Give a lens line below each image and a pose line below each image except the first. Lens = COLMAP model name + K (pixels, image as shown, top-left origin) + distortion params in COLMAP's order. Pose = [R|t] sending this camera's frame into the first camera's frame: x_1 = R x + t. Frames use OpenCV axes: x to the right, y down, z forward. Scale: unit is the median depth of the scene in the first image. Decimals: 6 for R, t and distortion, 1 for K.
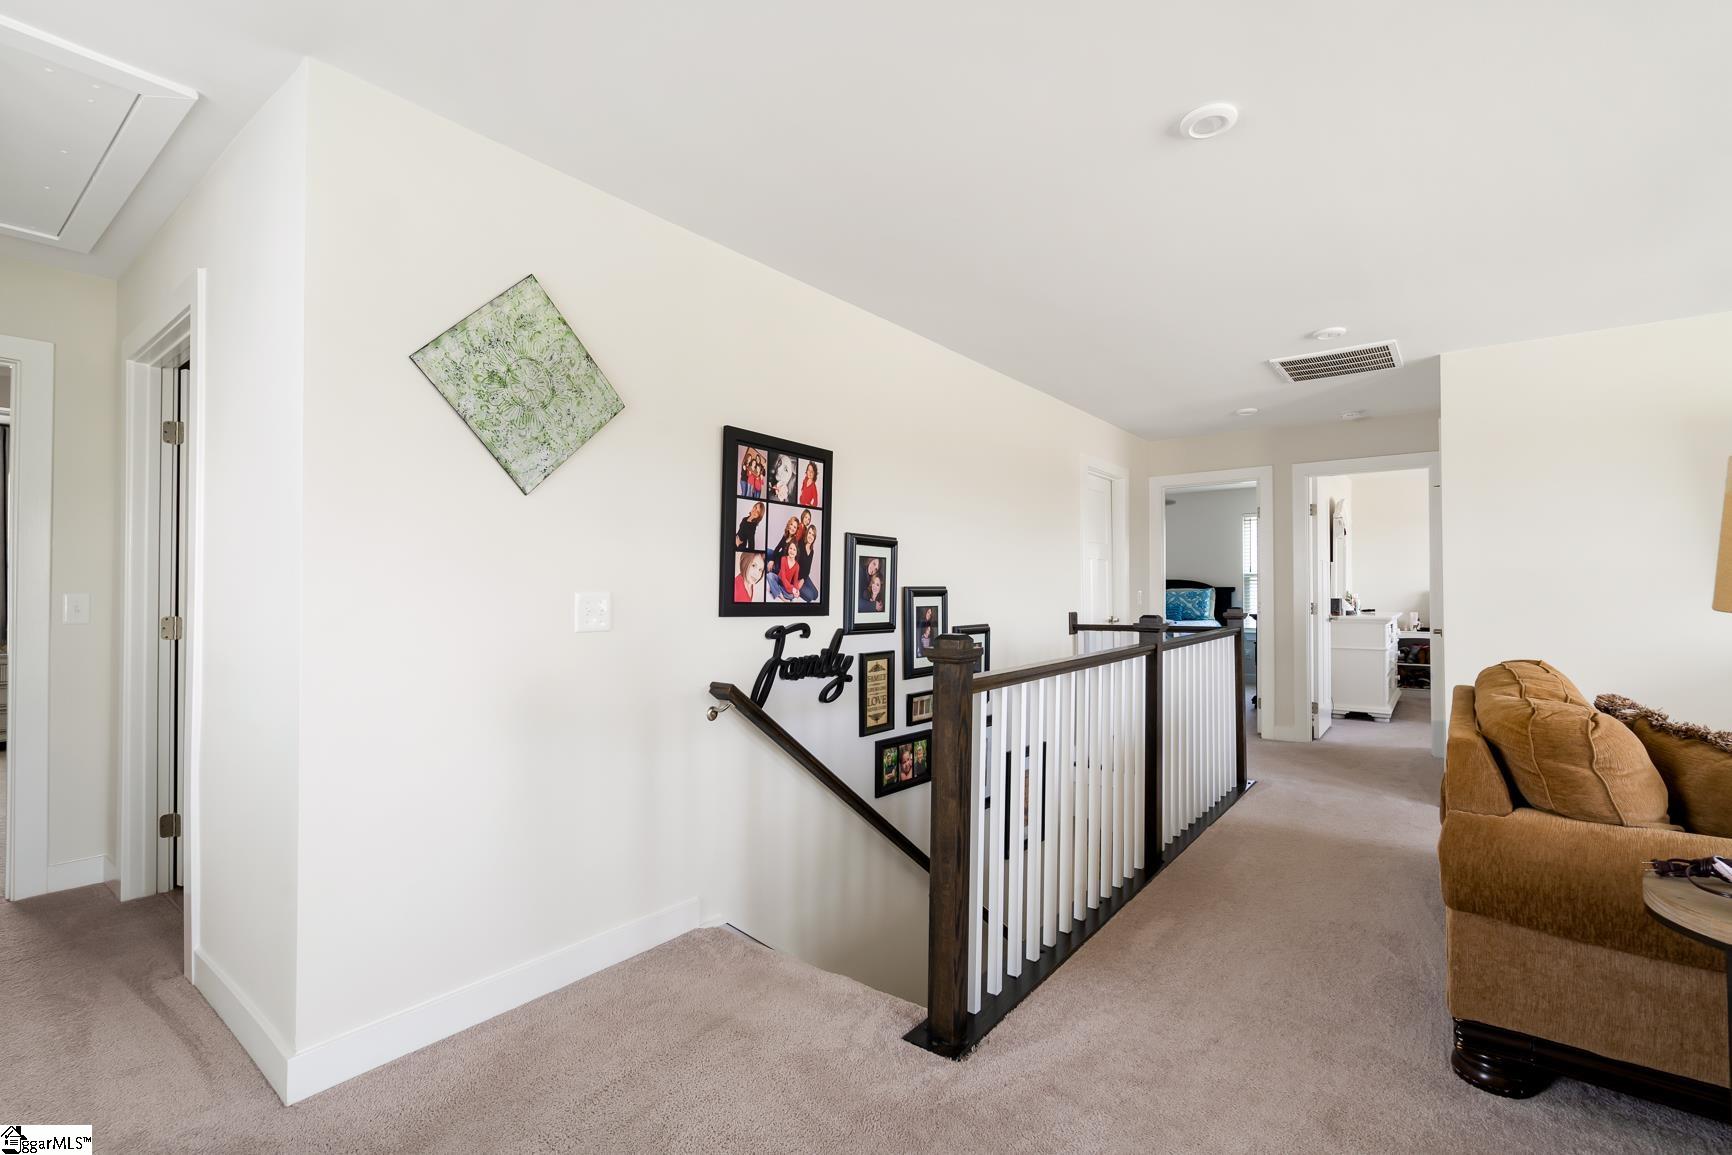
lens RADIAL K [[781.3, 0, 862.4], [0, 781.3, 579.3], [0, 0, 1]] dist [-0.000896, 0.000139]
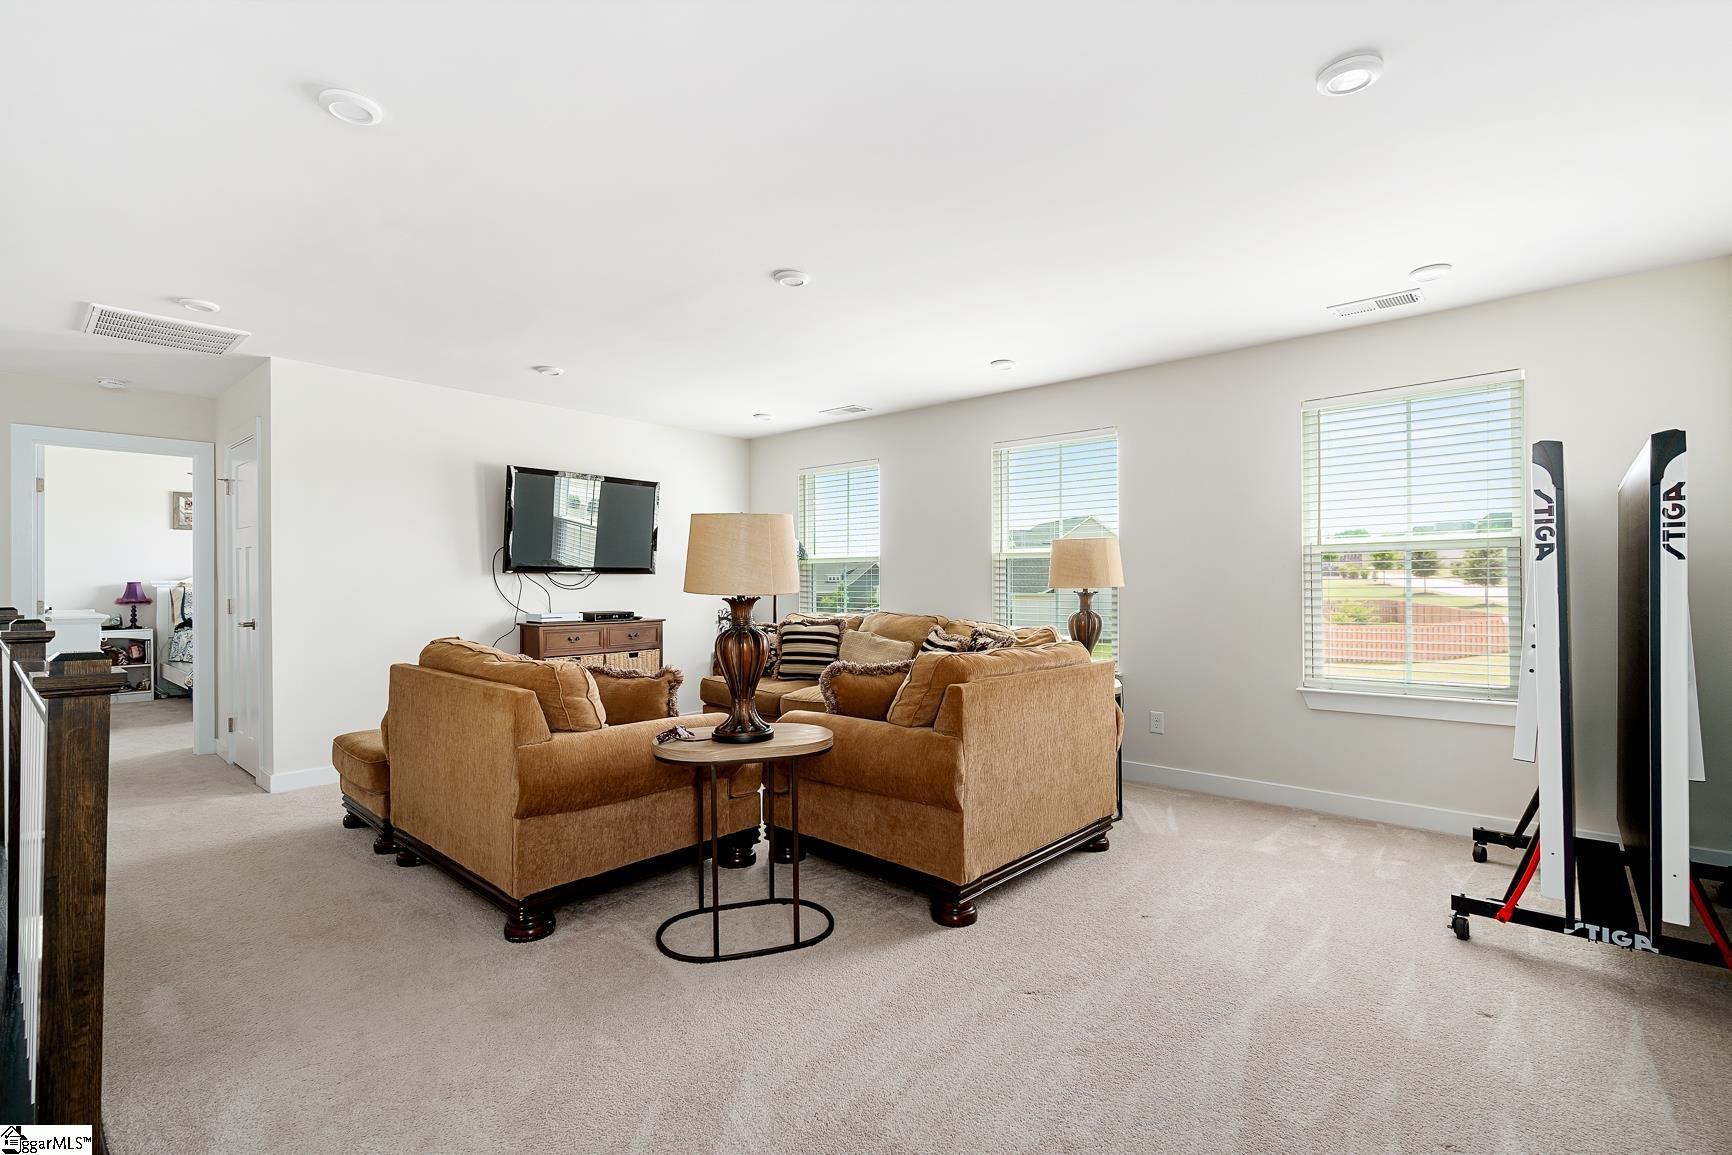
lens RADIAL K [[781.3, 0, 861.8], [0, 781.3, 583.6], [0, 0, 1]] dist [-0.000896, 0.000139]
pose [[0.067658, -0.002414, 0.997706, -0.571814], [-0.010147, 0.999944, 0.003107, 0.004198], [-0.997657, -0.010334, 0.067630, 0.334843]]
